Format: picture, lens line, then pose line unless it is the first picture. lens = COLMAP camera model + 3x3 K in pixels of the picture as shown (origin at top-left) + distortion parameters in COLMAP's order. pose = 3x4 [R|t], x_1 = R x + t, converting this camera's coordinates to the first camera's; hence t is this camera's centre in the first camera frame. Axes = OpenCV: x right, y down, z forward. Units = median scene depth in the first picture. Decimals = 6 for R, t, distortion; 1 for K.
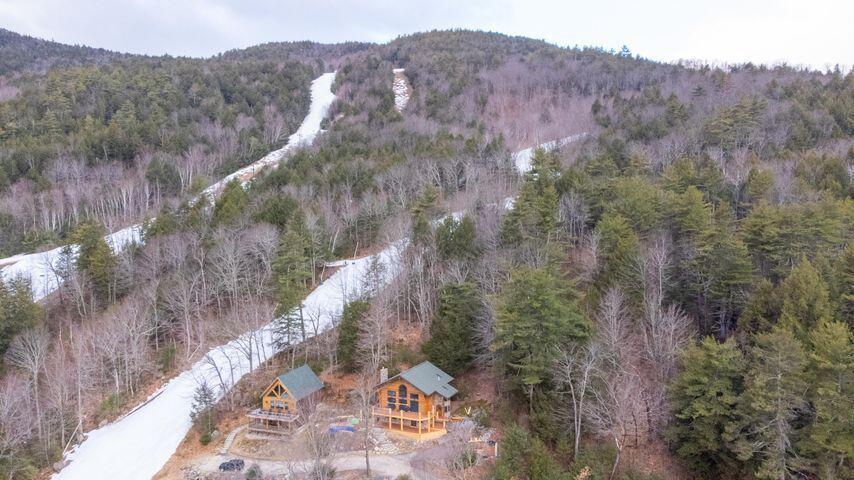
lens RADIAL K [[636.3, 0, 420.5], [0, 636.3, 243.3], [0, 0, 1]] dist [0.019864, 0.032609]
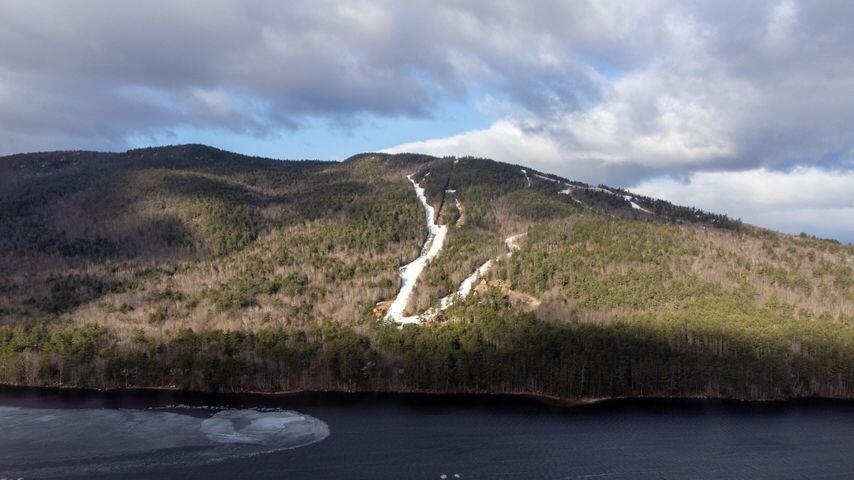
lens RADIAL K [[636.3, 0, 420.5], [0, 636.3, 243.3], [0, 0, 1]] dist [0.019864, 0.032609]
pose [[0.999030, 0.006619, 0.043541, -0.603762], [-0.004467, 0.998772, -0.049350, 0.067695], [-0.043814, 0.049107, 0.997832, -3.105179]]
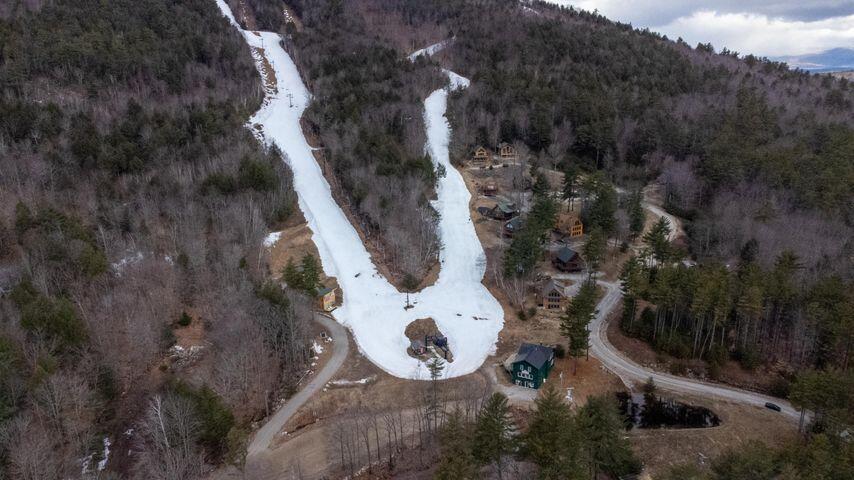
lens RADIAL K [[636.3, 0, 420.5], [0, 636.3, 243.3], [0, 0, 1]] dist [0.019864, 0.032609]
pose [[0.867211, -0.132306, 0.480041, -0.994379], [0.030645, 0.976408, 0.213749, -0.014319], [-0.496996, -0.170655, 0.850806, -0.852969]]
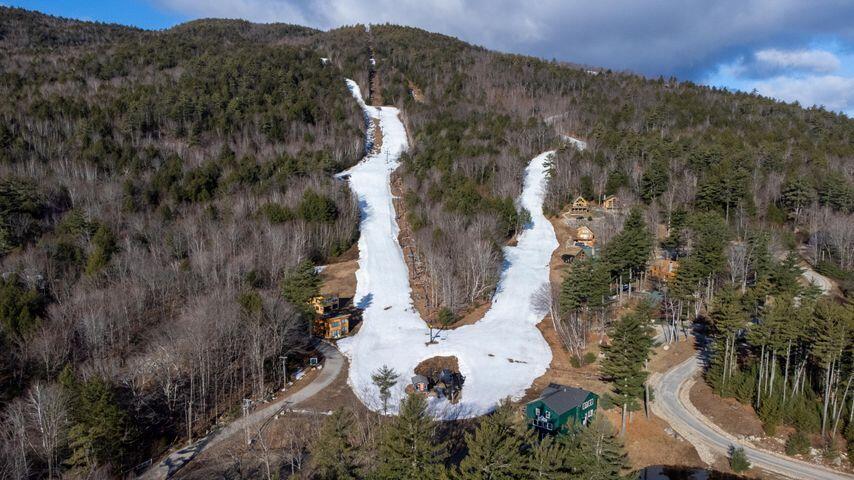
lens RADIAL K [[636.3, 0, 420.5], [0, 636.3, 243.3], [0, 0, 1]] dist [0.019864, 0.032609]
pose [[0.962148, -0.021274, 0.271697, -0.783886], [0.009974, 0.999030, 0.042902, 0.129574], [-0.272346, -0.038568, 0.961426, -0.774204]]
